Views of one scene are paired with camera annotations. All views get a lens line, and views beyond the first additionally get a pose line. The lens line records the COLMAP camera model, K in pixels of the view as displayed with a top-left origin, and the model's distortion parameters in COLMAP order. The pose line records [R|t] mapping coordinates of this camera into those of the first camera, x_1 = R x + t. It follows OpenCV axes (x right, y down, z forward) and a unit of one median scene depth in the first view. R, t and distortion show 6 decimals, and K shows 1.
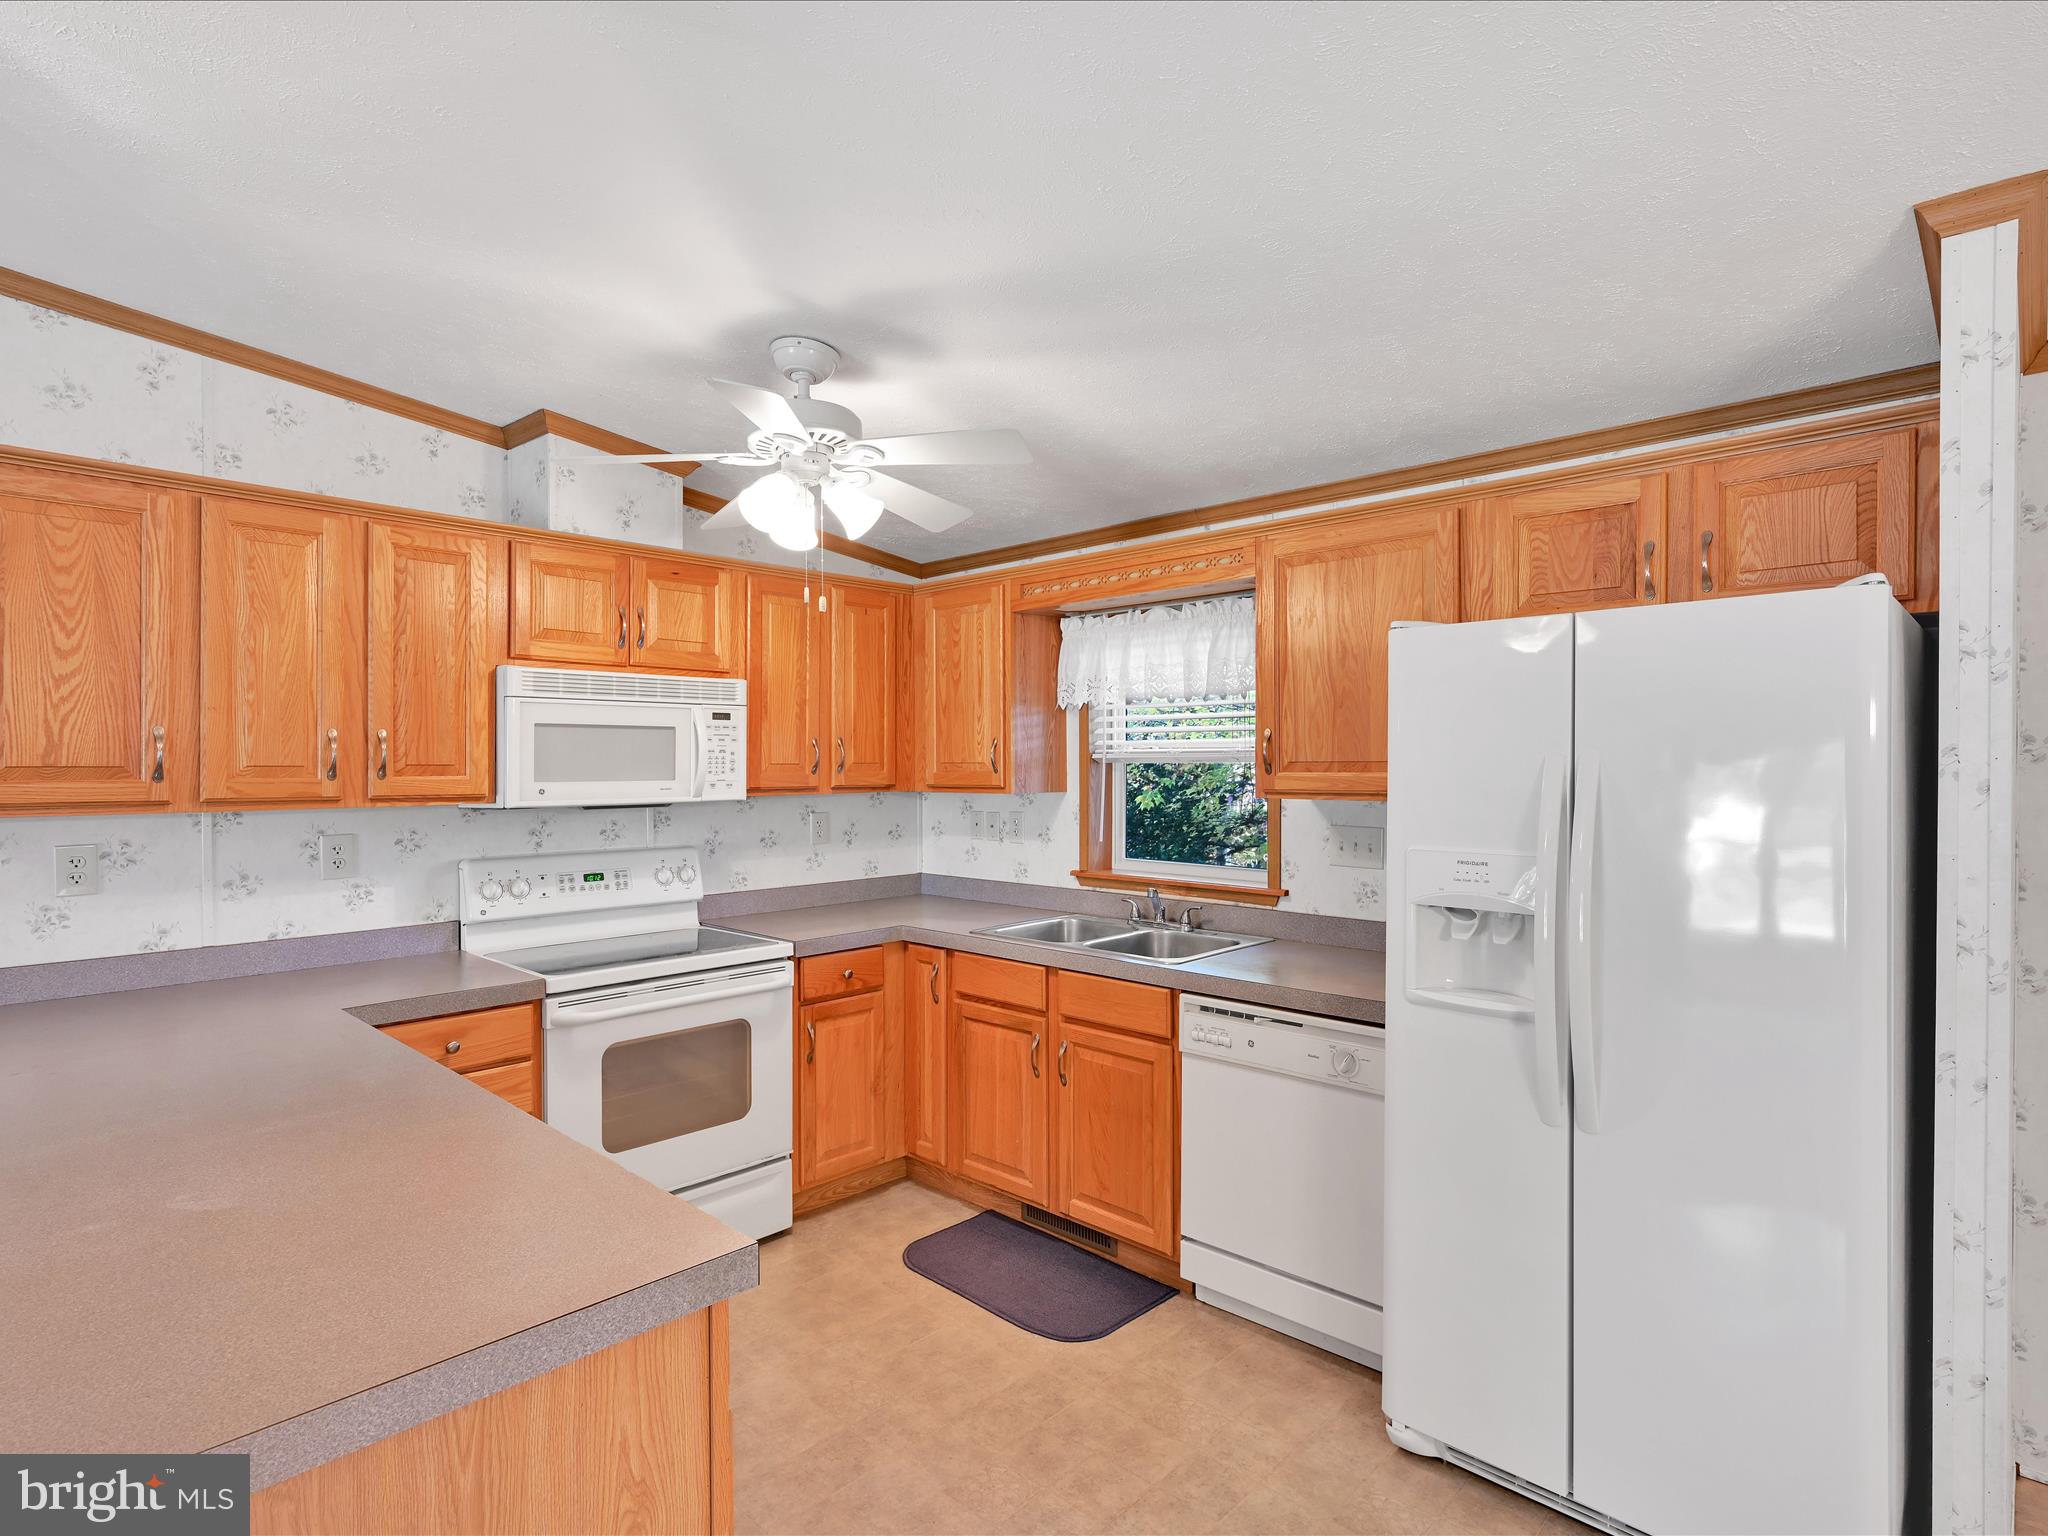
lens RADIAL K [[1085.5, 0, 1024.0], [0, 1085.5, 768.0], [0, 0, 1]] dist [-0.001051, 0.000351]
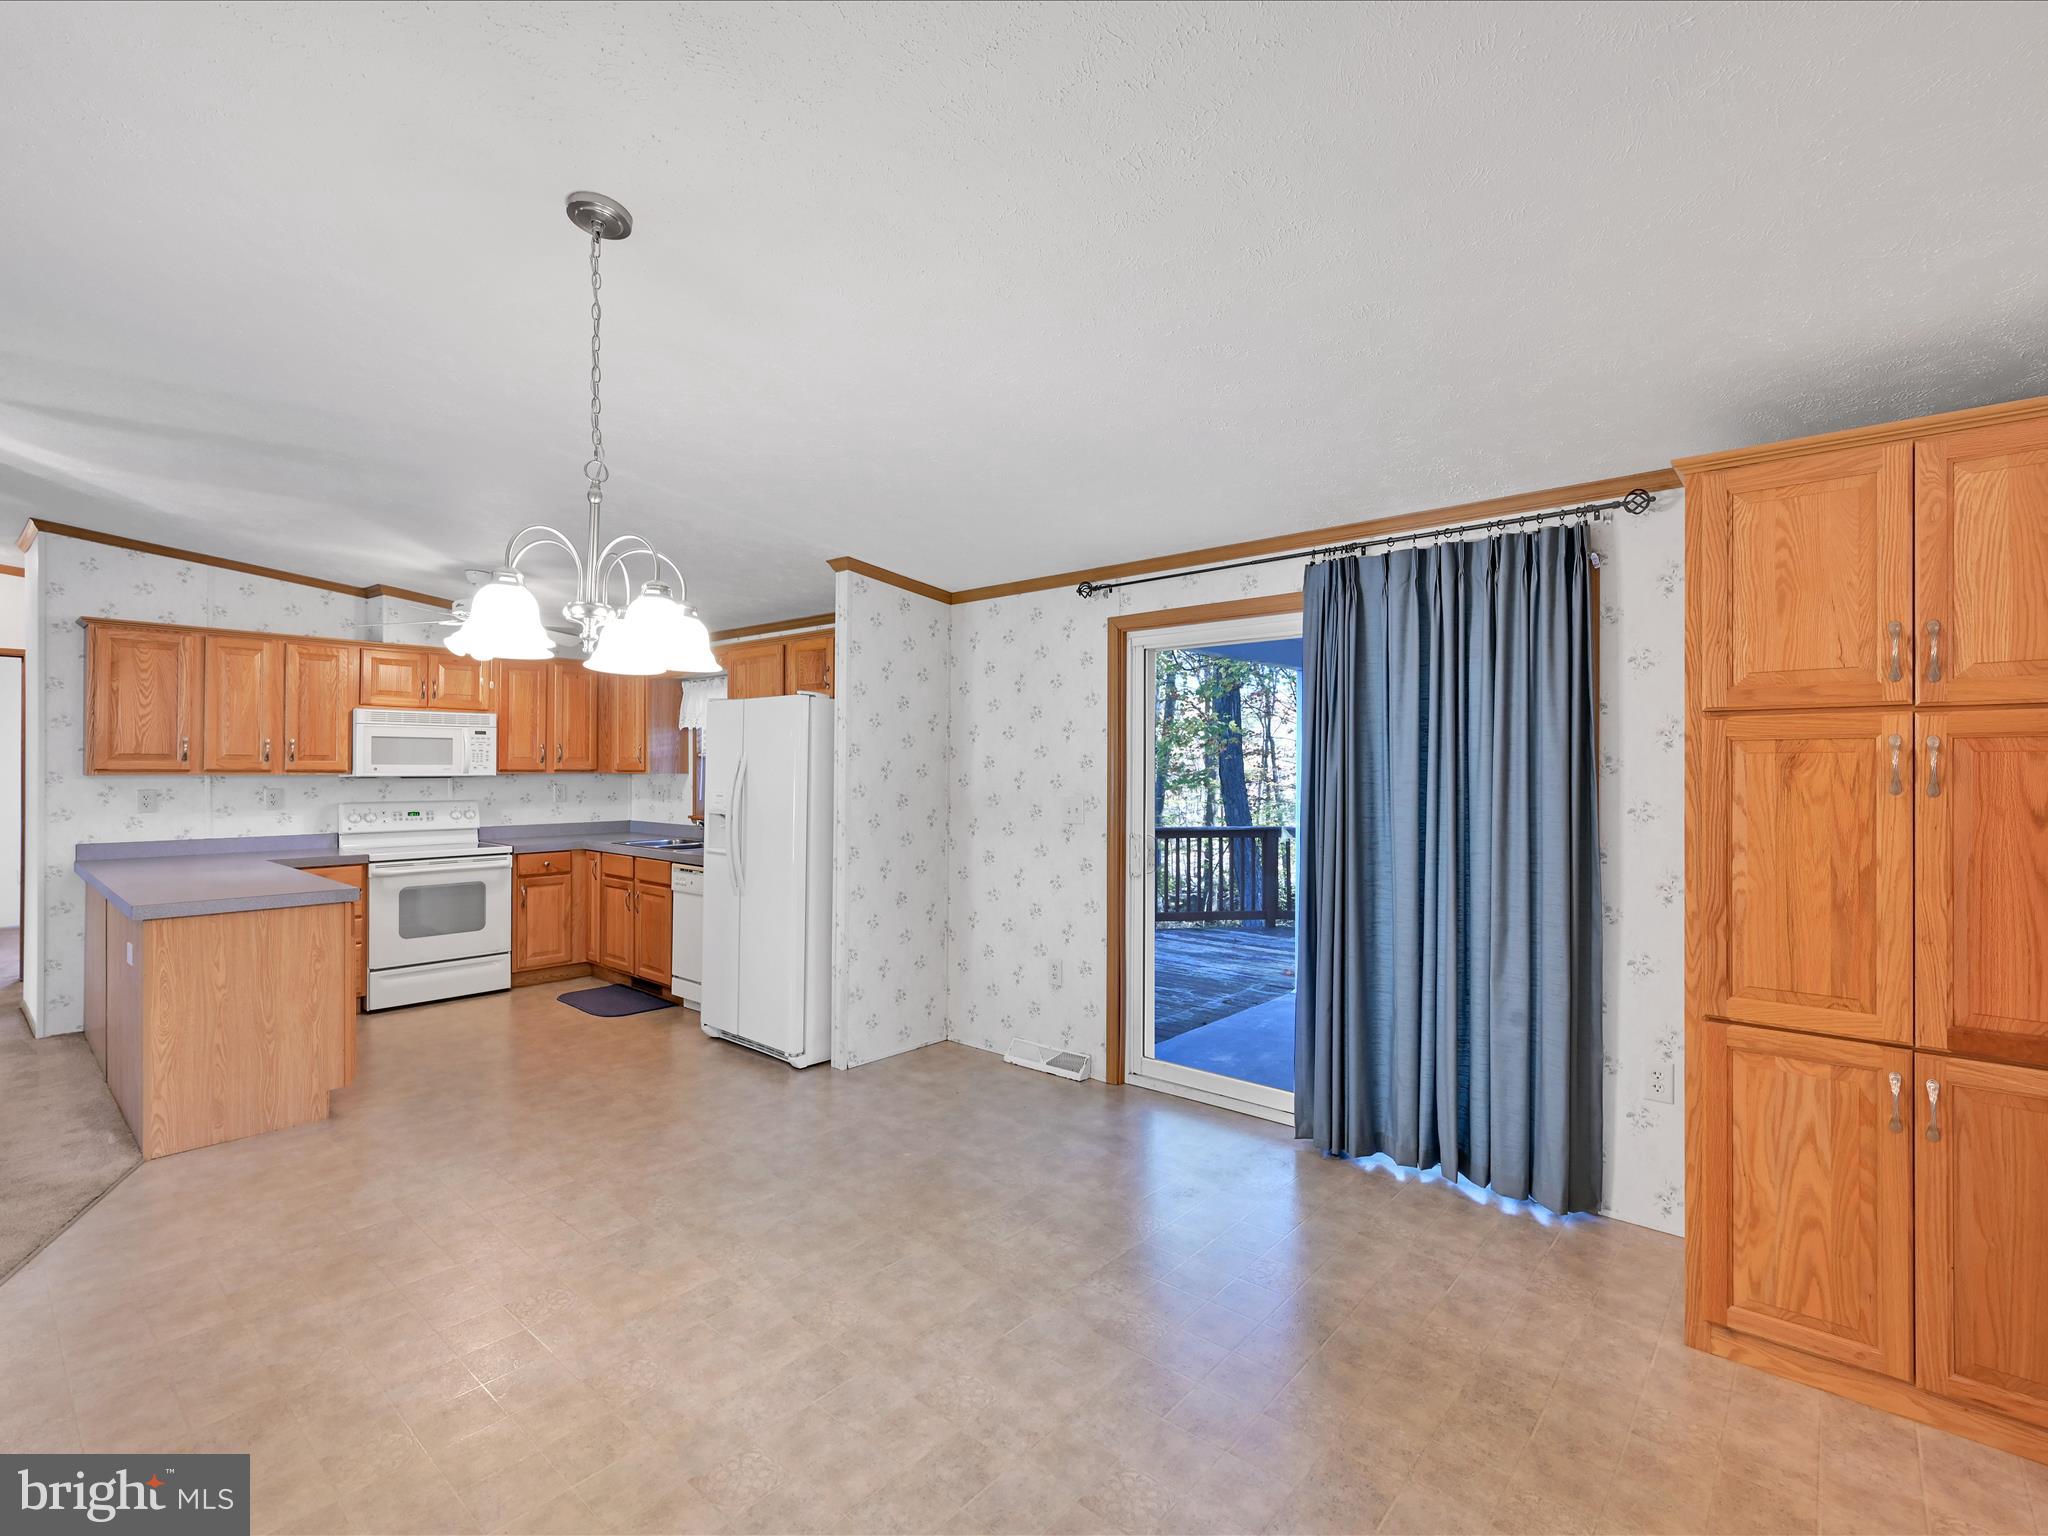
lens RADIAL K [[964.1, 0, 1024.0], [0, 964.1, 768.0], [0, 0, 1]] dist [-0.000260, 0.000066]
pose [[0.999100, 0.005963, 0.041998, 0.695201], [-0.005780, 0.999973, -0.004467, 0.020425], [-0.042023, 0.004220, 0.999108, -0.868374]]
